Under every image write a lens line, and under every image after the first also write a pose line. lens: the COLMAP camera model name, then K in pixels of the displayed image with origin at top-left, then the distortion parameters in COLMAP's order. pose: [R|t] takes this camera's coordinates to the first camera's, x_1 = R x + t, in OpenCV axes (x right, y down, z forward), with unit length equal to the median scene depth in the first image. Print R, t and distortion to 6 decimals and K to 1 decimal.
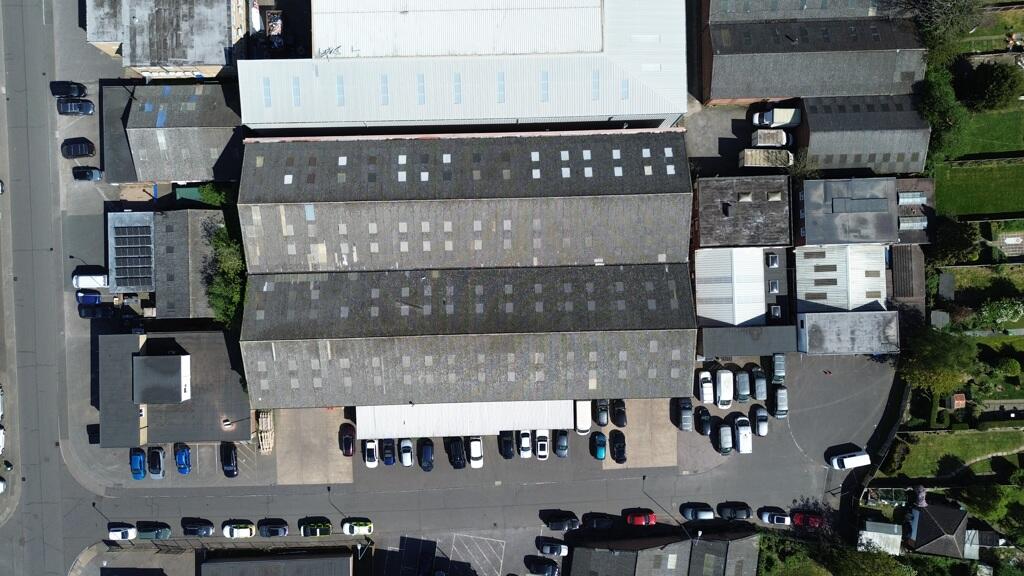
lens RADIAL K [[725.6, 0, 512.0], [0, 725.6, 288.0], [0, 0, 1]] dist [0.061719, -0.049875]
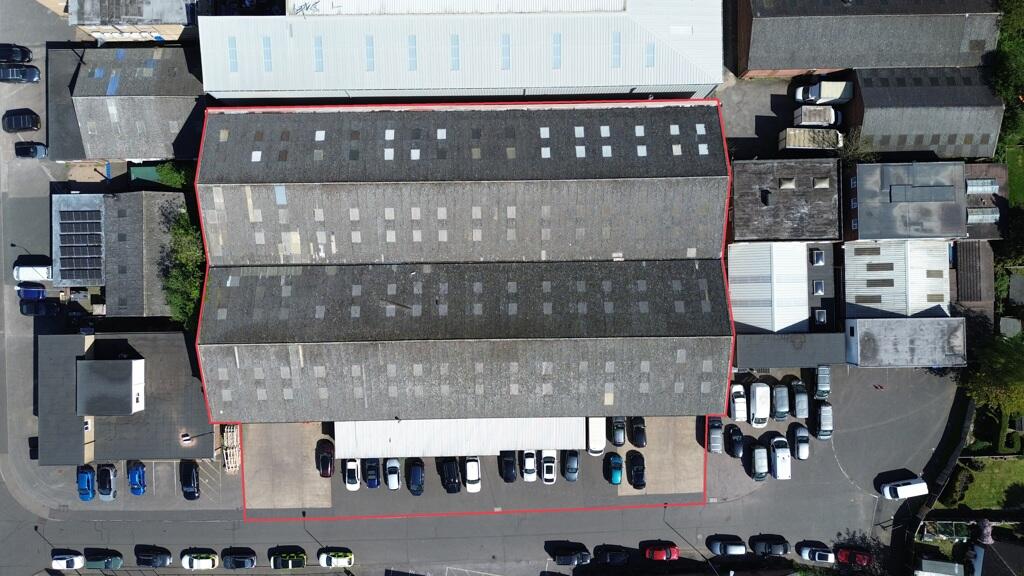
lens RADIAL K [[725.6, 0, 512.0], [0, 725.6, 288.0], [0, 0, 1]] dist [0.061719, -0.049875]
pose [[0.999932, 0.010512, -0.005033, -0.000415], [-0.010506, 0.999944, 0.001171, 0.001474], [0.005045, -0.001118, 0.999987, 0.132659]]
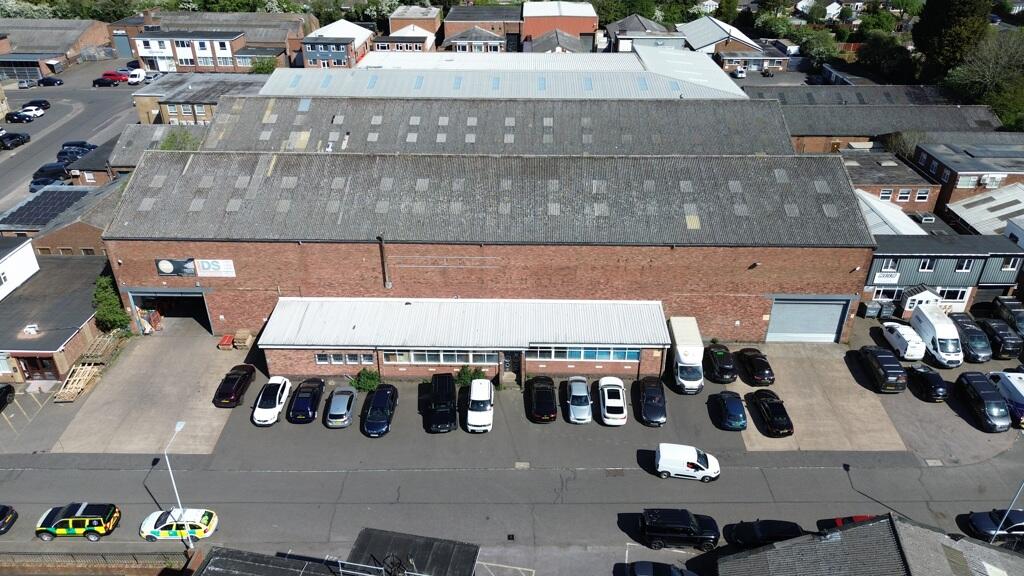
lens RADIAL K [[725.6, 0, 512.0], [0, 725.6, 288.0], [0, 0, 1]] dist [0.061719, -0.049875]
pose [[0.998979, 0.019034, -0.040975, -0.009099], [-0.044934, 0.513201, -0.857091, 0.627419], [0.004714, 0.858057, 0.513532, 0.695439]]
